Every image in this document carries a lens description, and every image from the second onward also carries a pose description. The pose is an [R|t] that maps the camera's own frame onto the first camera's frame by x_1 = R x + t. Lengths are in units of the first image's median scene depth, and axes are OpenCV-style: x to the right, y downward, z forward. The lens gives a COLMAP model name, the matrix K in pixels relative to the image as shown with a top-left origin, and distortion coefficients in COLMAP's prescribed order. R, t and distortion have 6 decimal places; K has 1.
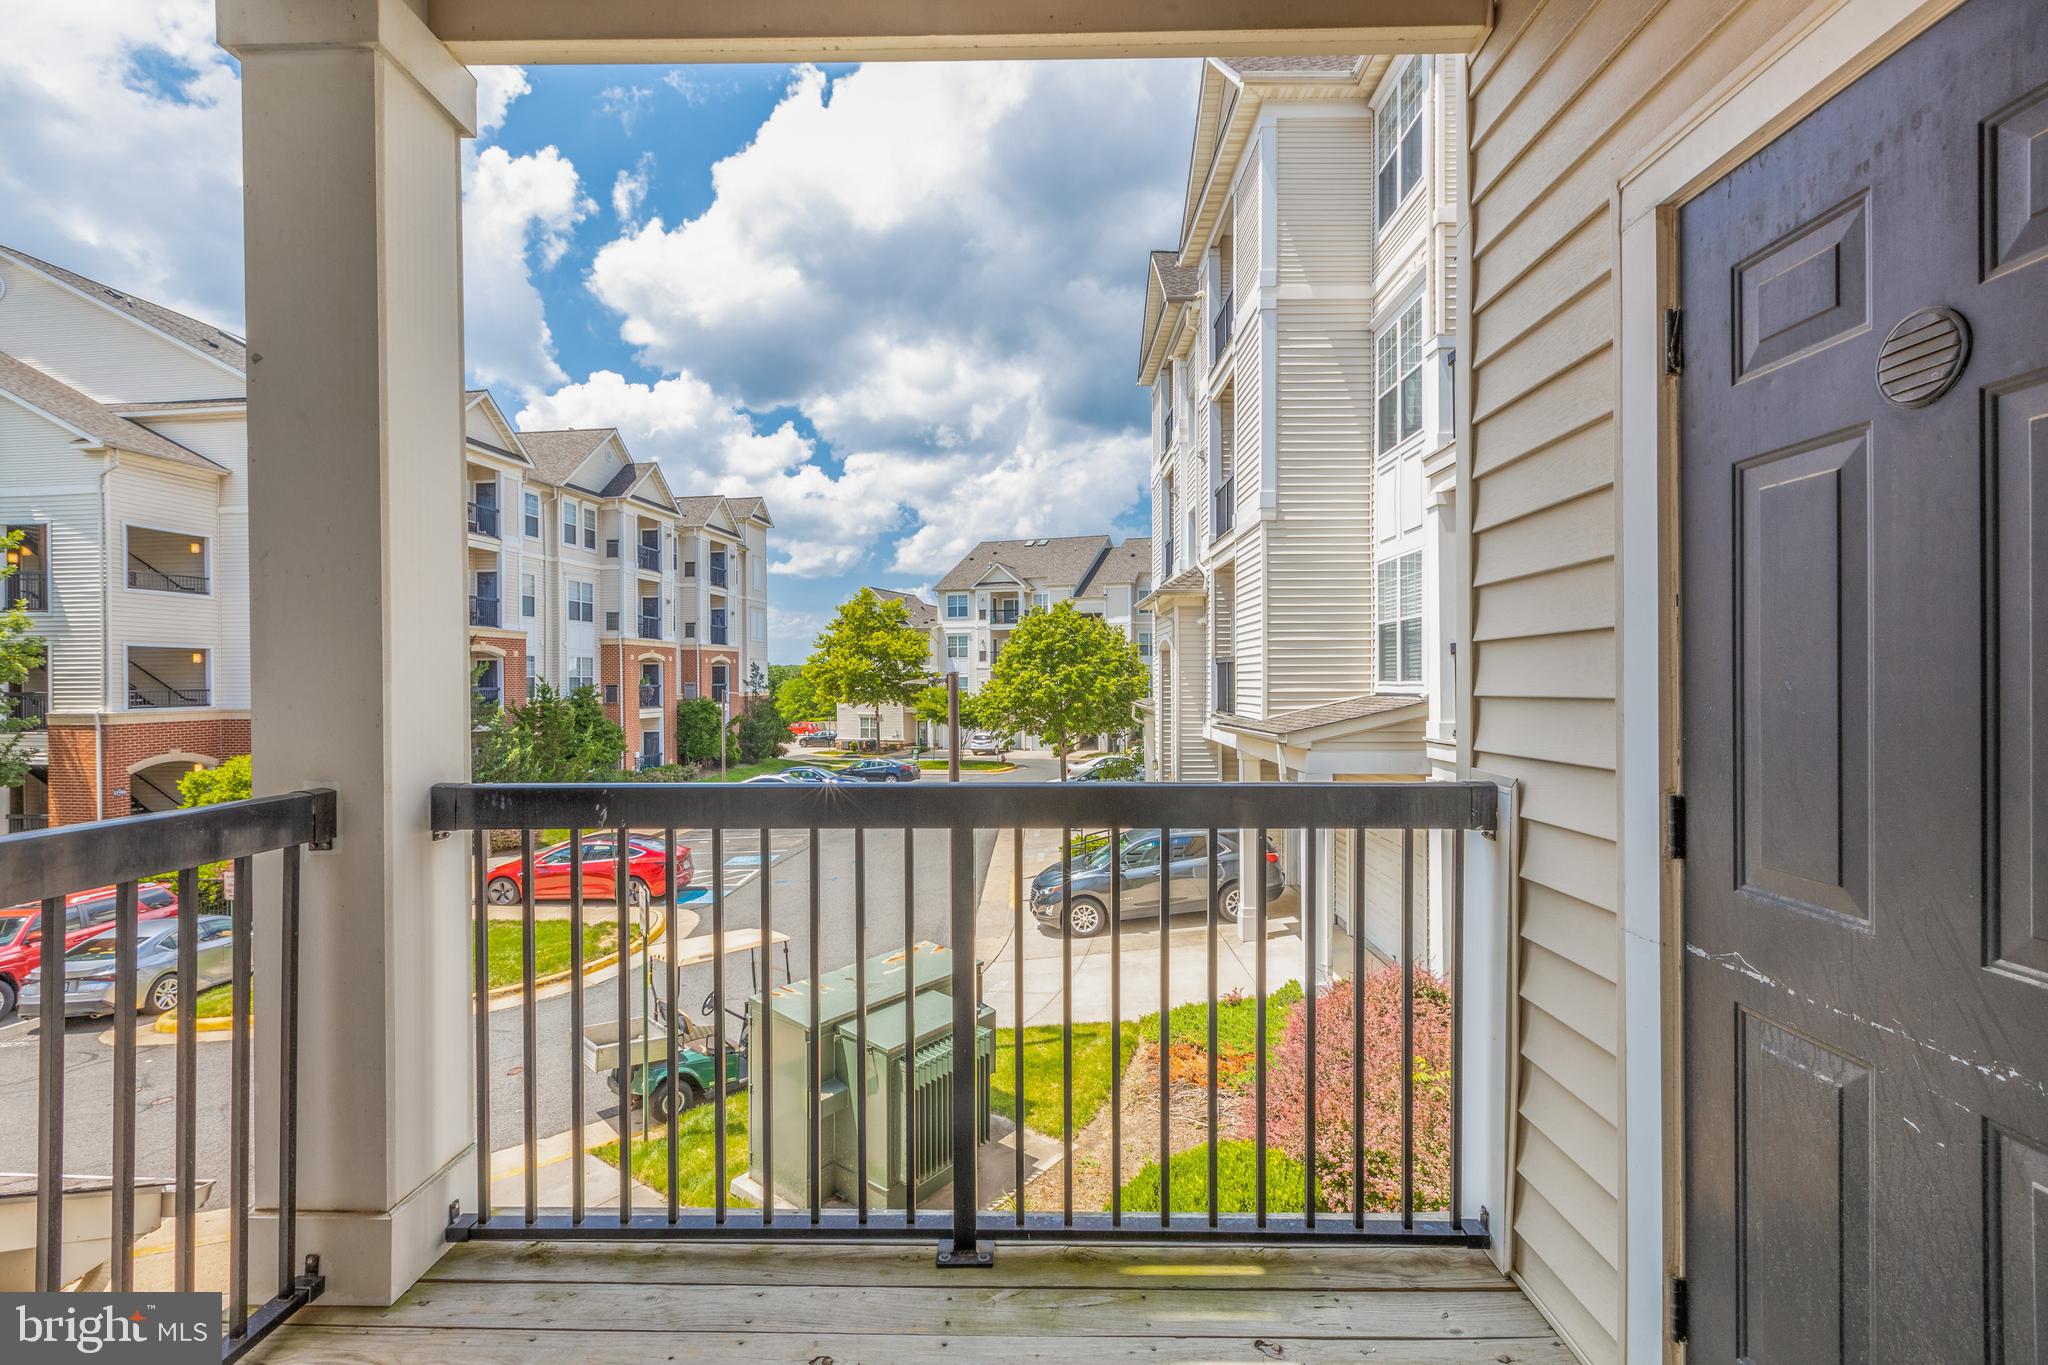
lens RADIAL K [[905.6, 0, 1027.5], [0, 905.6, 679.2], [0, 0, 1]] dist [0.003077, -0.001033]
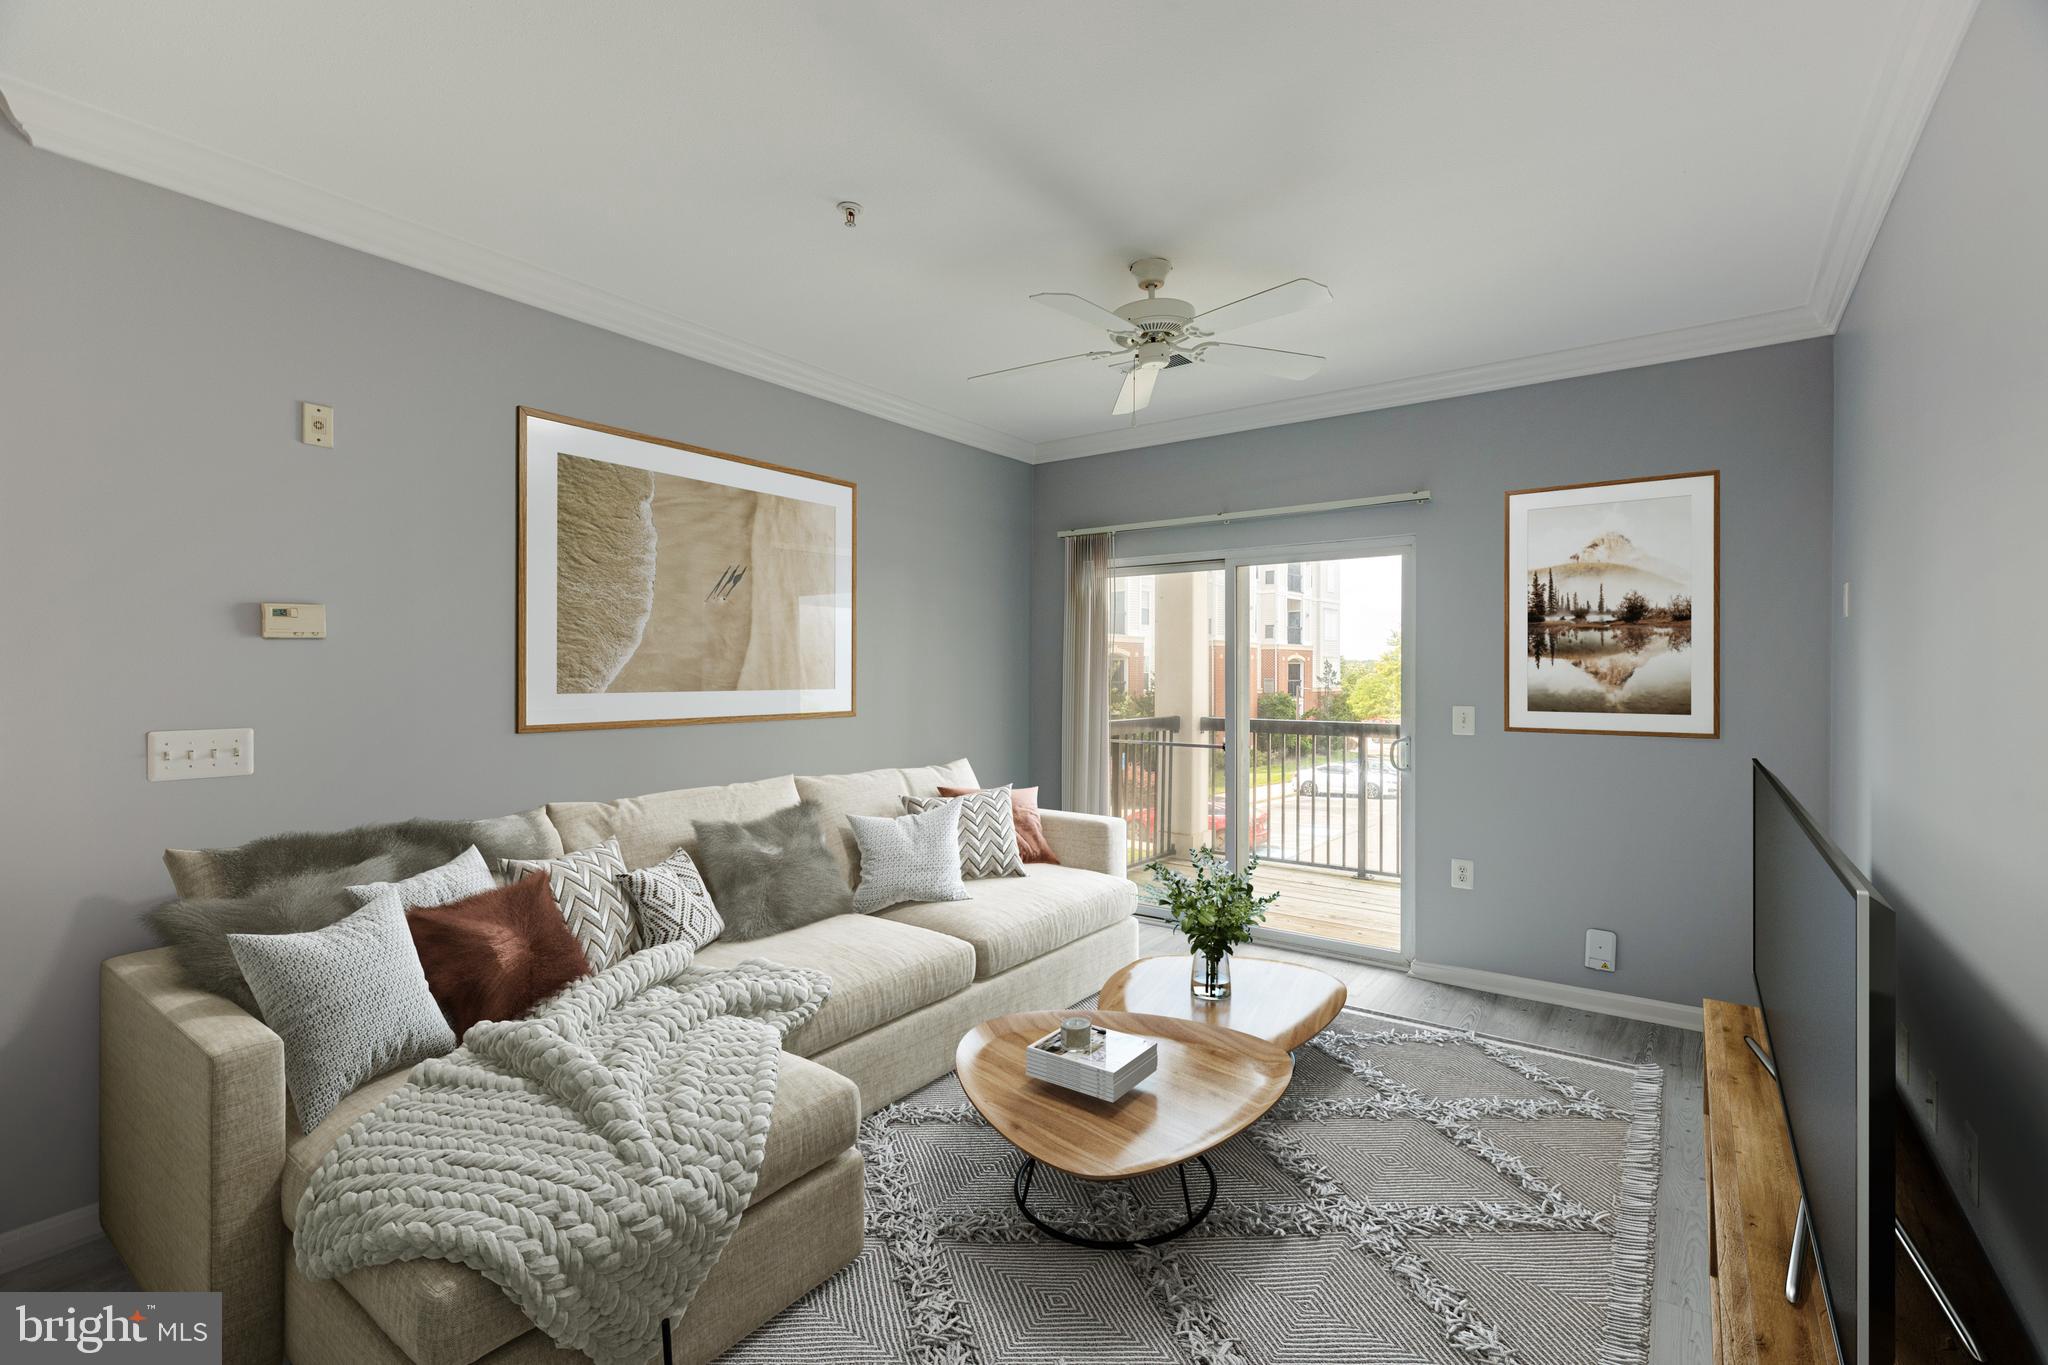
lens RADIAL K [[905.6, 0, 1025.6], [0, 905.6, 679.4], [0, 0, 1]] dist [0.003077, -0.001033]
pose [[0.814972, 0.010208, -0.579410, 0.056282], [-0.006854, 0.999945, 0.007977, -0.003309], [0.579459, -0.002530, 0.814997, -0.156300]]
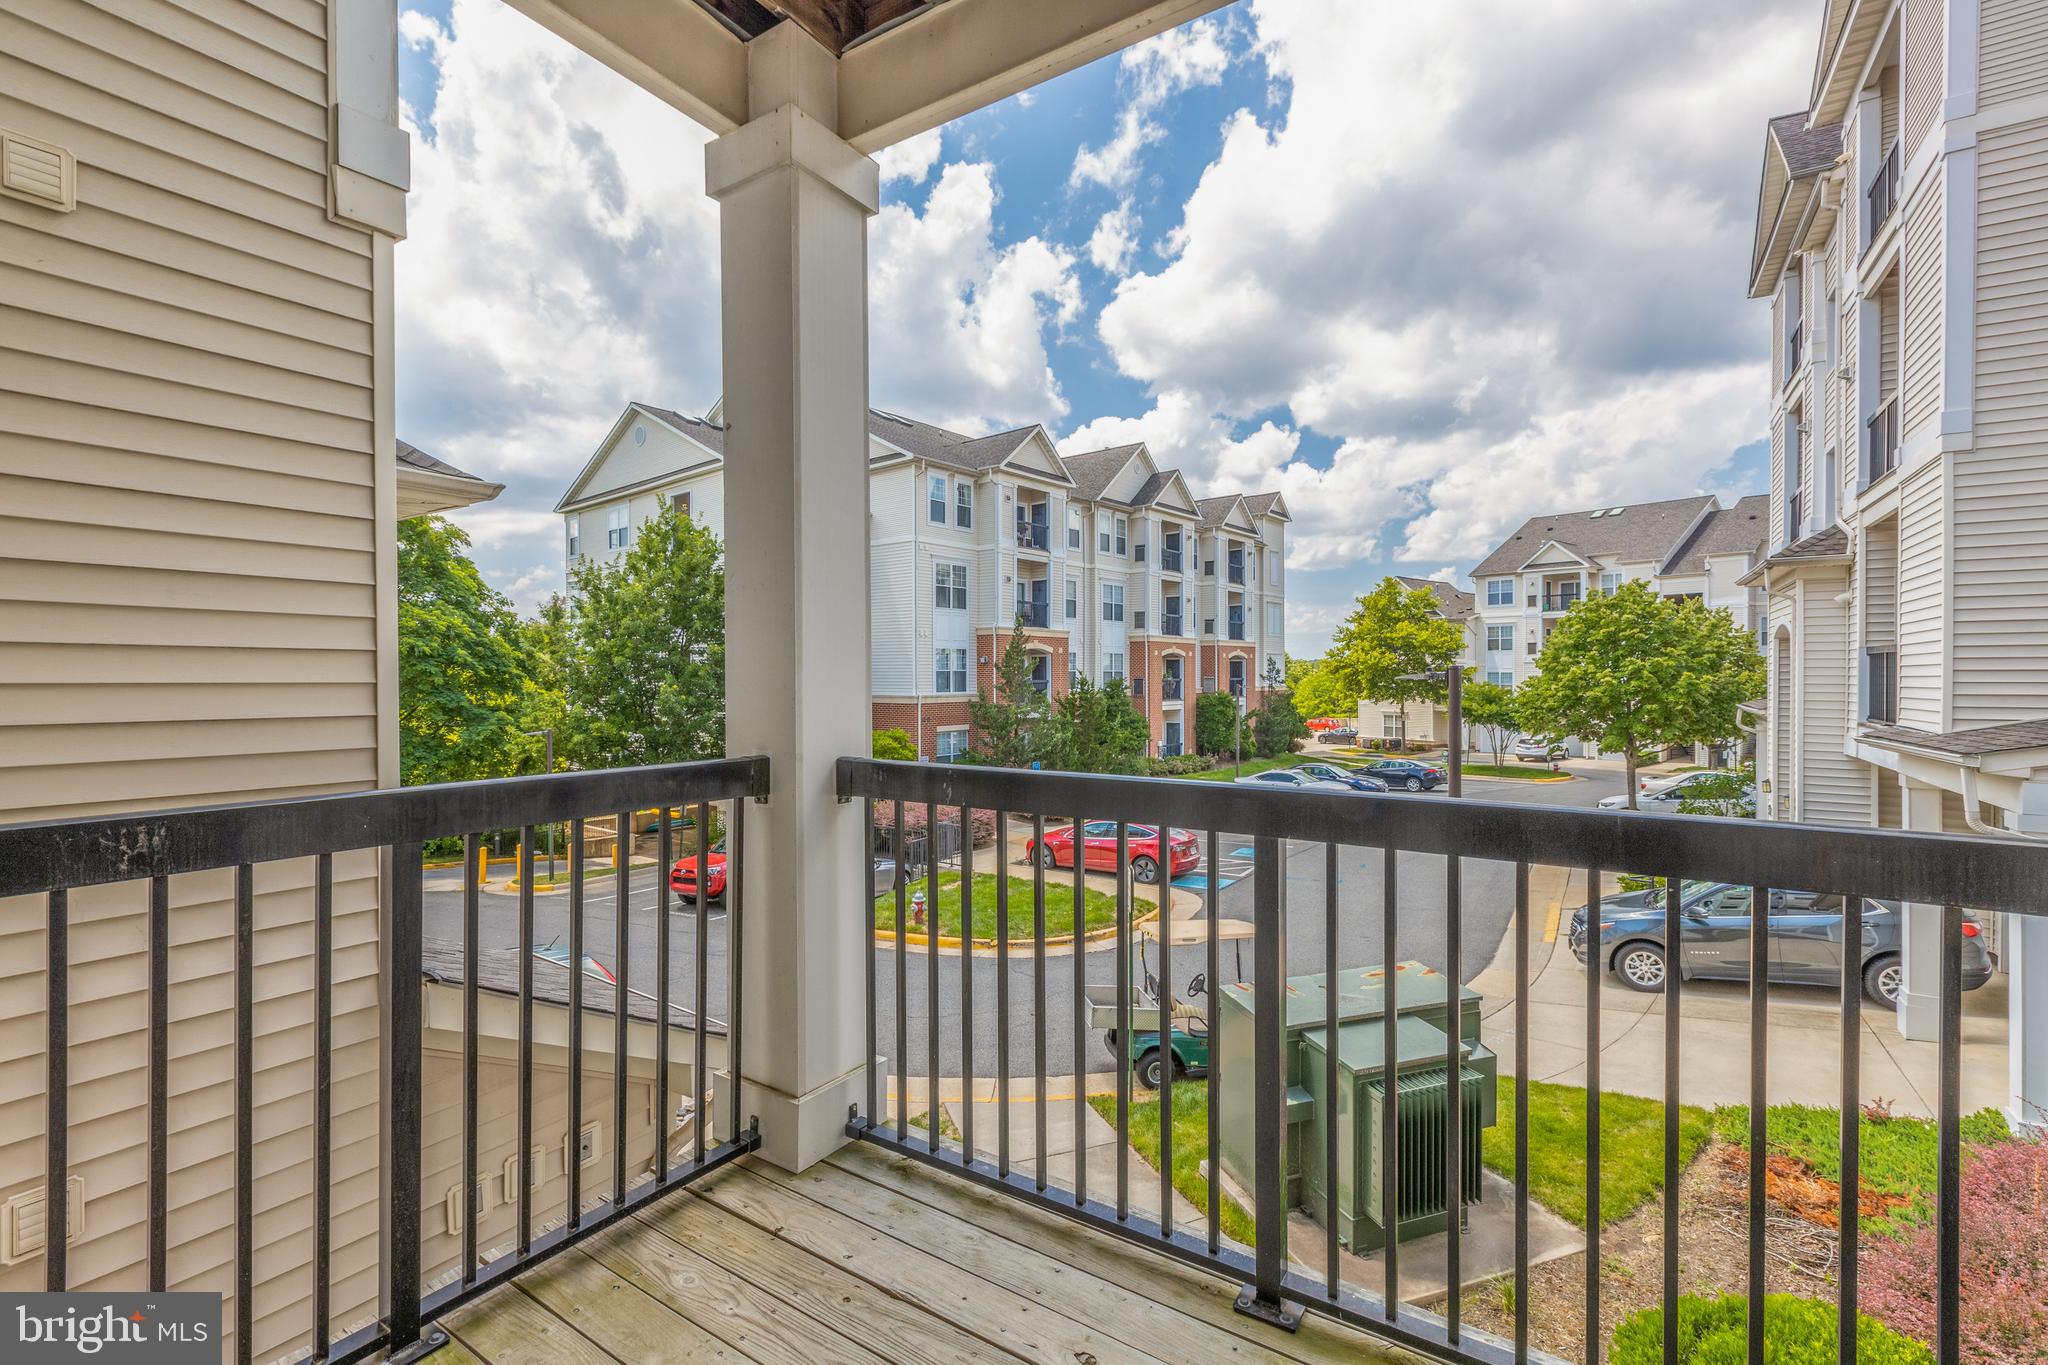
lens RADIAL K [[905.6, 0, 1028.1], [0, 905.6, 676.2], [0, 0, 1]] dist [0.003077, -0.001033]
pose [[0.845768, 0.004763, -0.533529, 0.015237], [-0.003400, 0.999988, 0.003537, 0.000154], [0.533540, -0.001178, 0.845774, 0.007940]]
